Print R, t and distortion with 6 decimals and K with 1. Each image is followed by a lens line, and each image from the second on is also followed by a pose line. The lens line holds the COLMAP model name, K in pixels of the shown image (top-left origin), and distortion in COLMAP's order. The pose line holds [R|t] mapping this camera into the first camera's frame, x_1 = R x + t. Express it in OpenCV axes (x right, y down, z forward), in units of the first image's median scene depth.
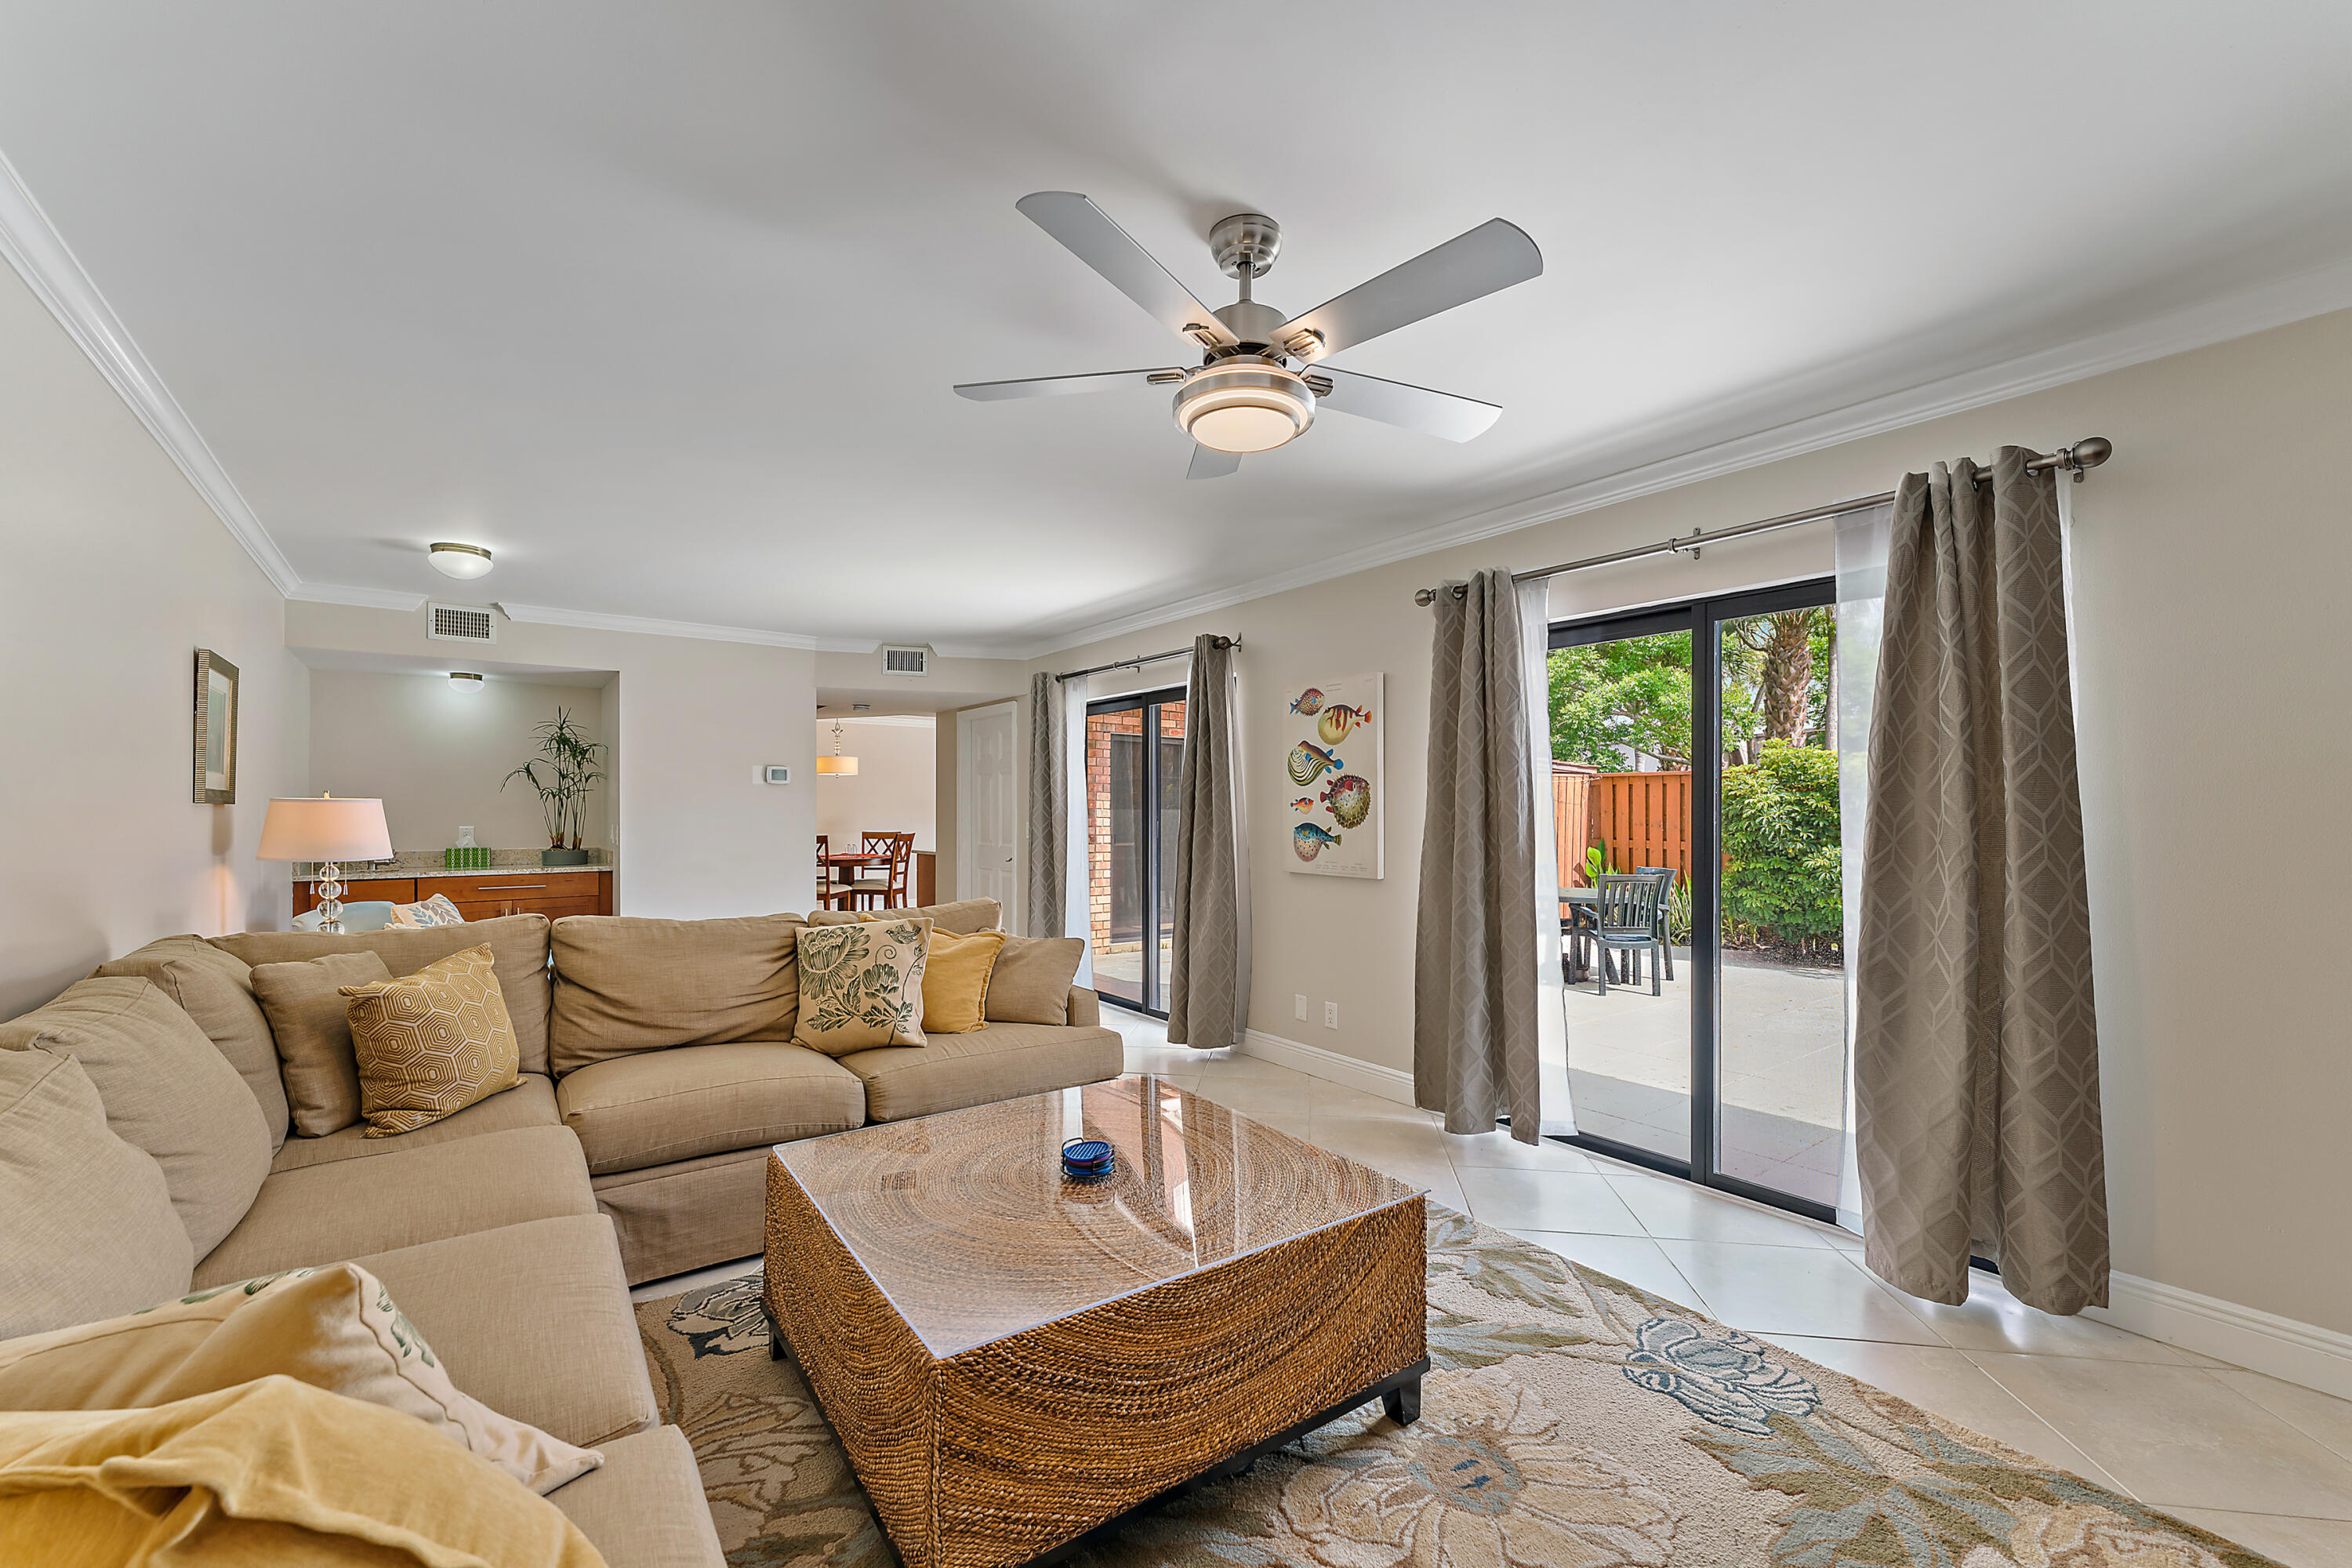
lens RADIAL K [[947.0, 0, 1180.0], [0, 947.0, 781.0], [0, 0, 1]] dist [0.000809, 0.000225]
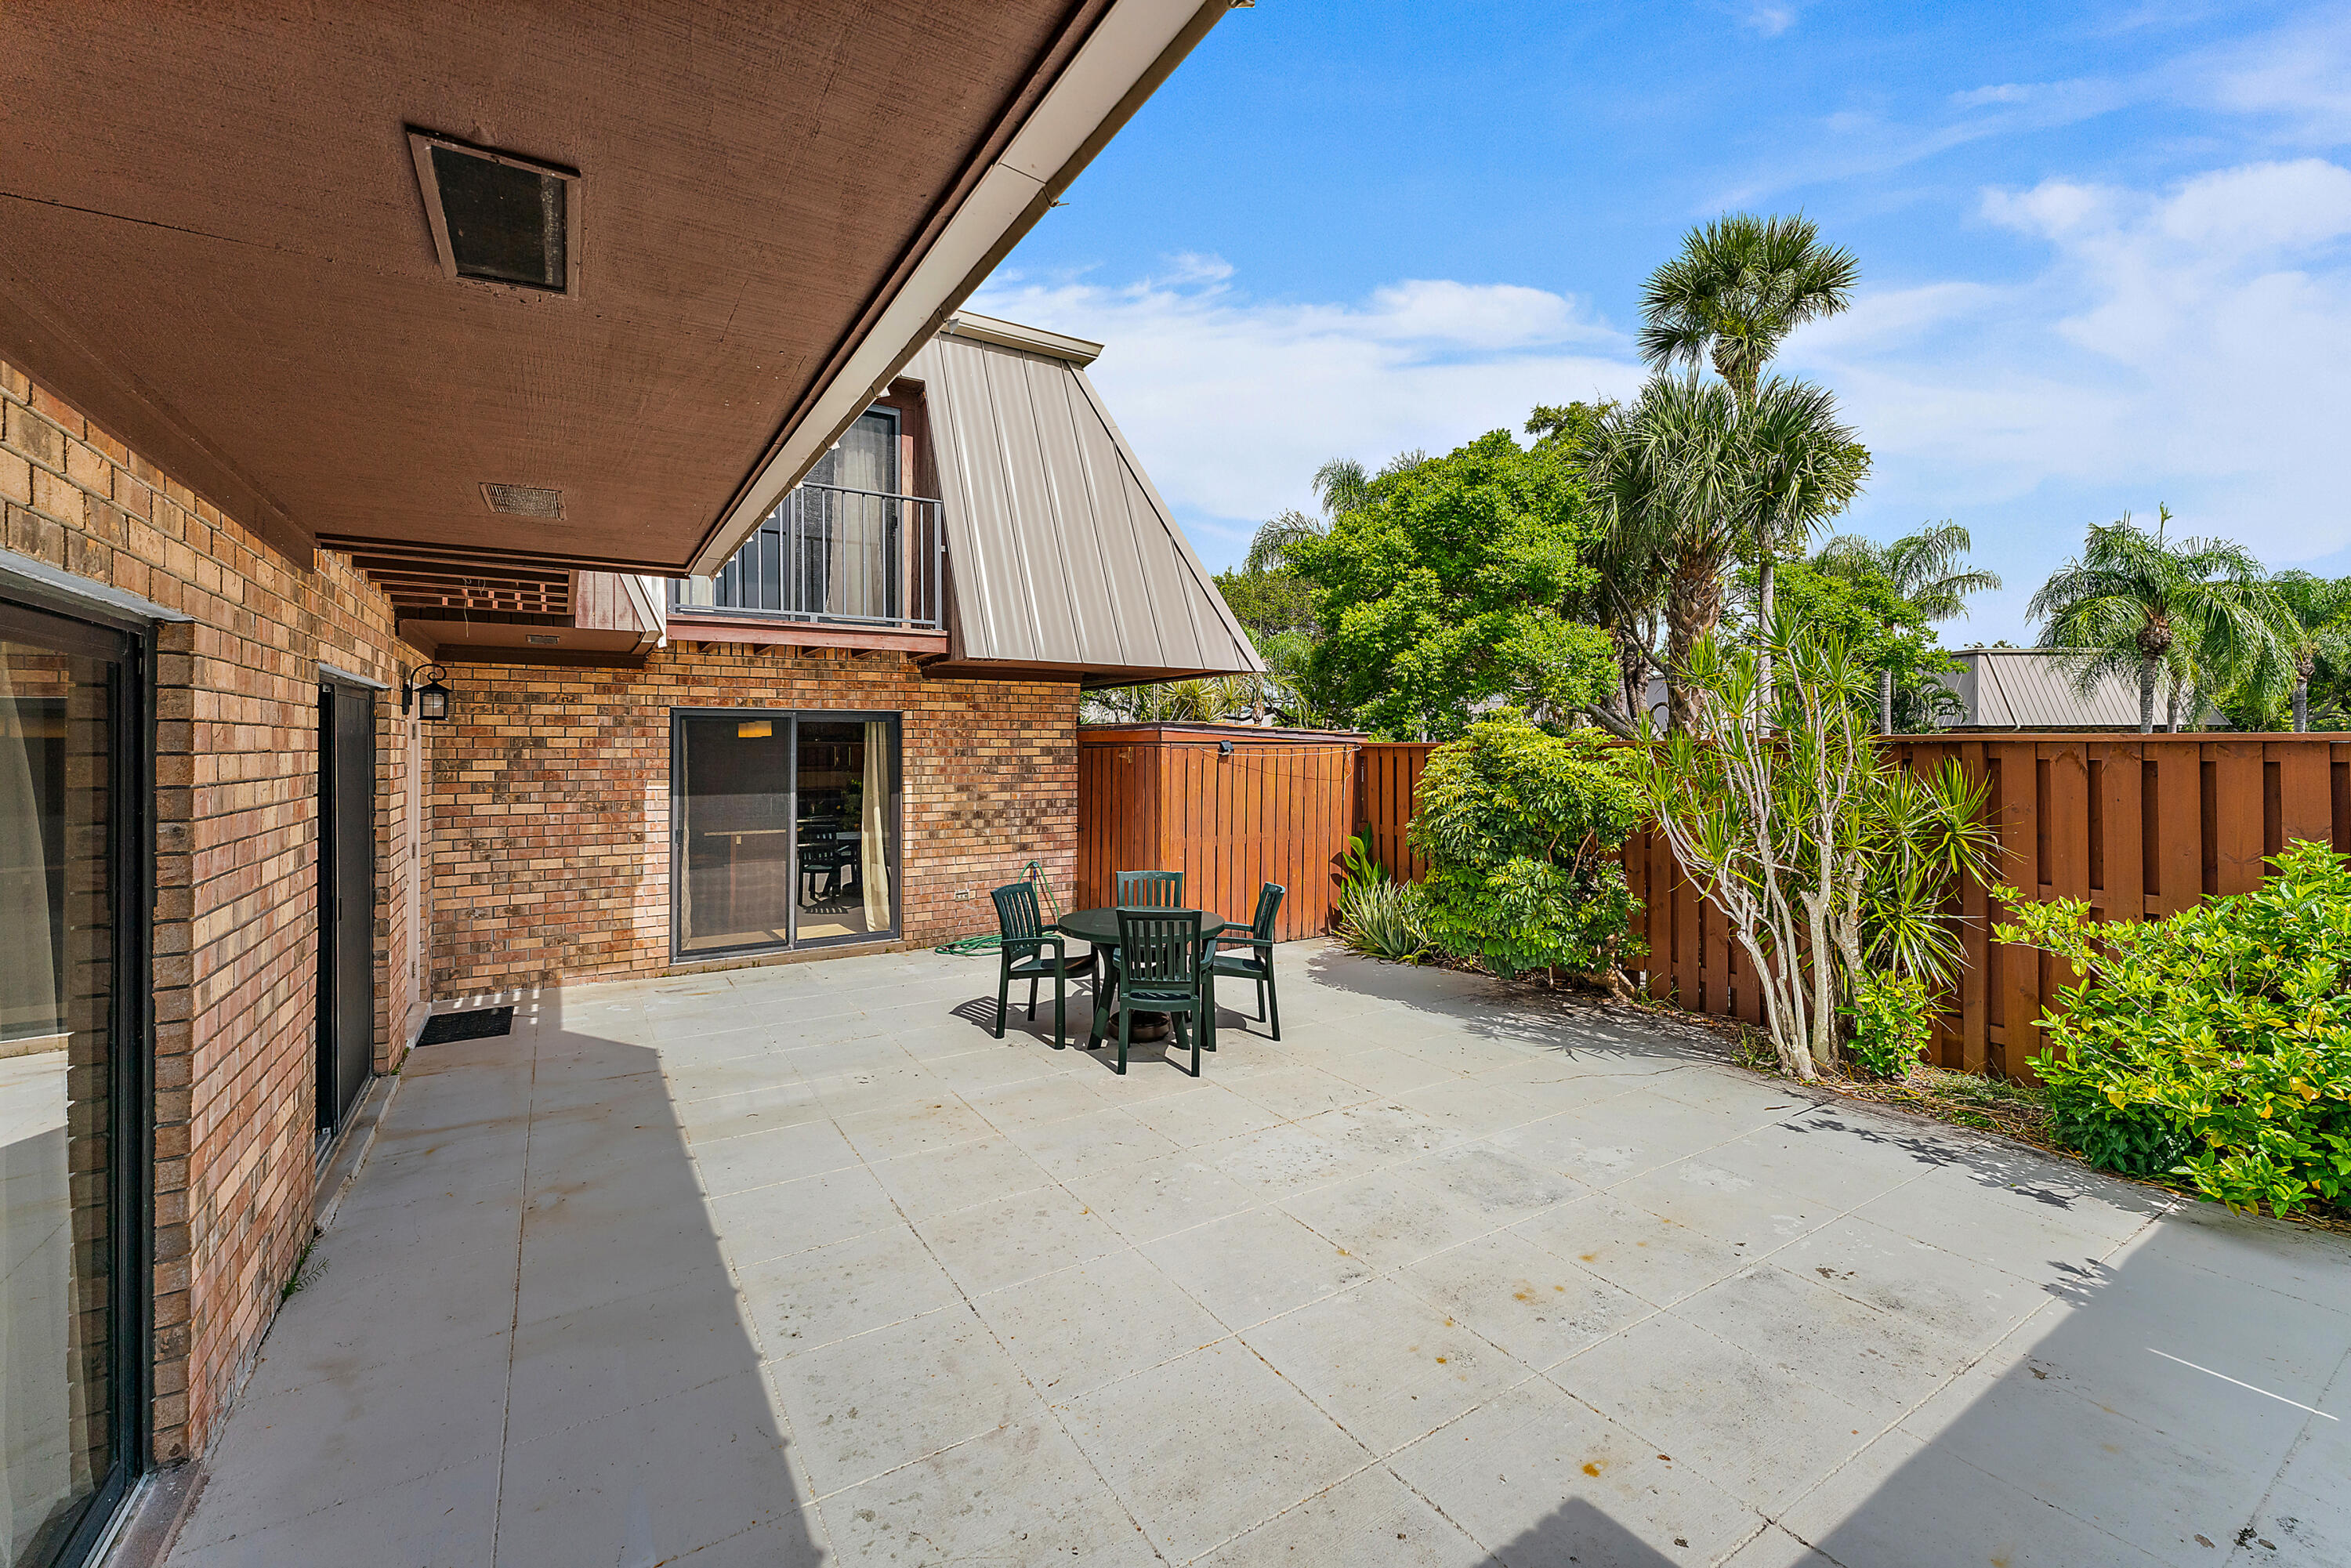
lens RADIAL K [[946.6, 0, 1160.6], [0, 946.6, 747.2], [0, 0, 1]] dist [0.000809, 0.000225]
pose [[0.996119, -0.006139, -0.087804, 0.416646], [0.008559, 0.999593, 0.027212, -0.034193], [0.087601, -0.027858, 0.995766, 0.217187]]
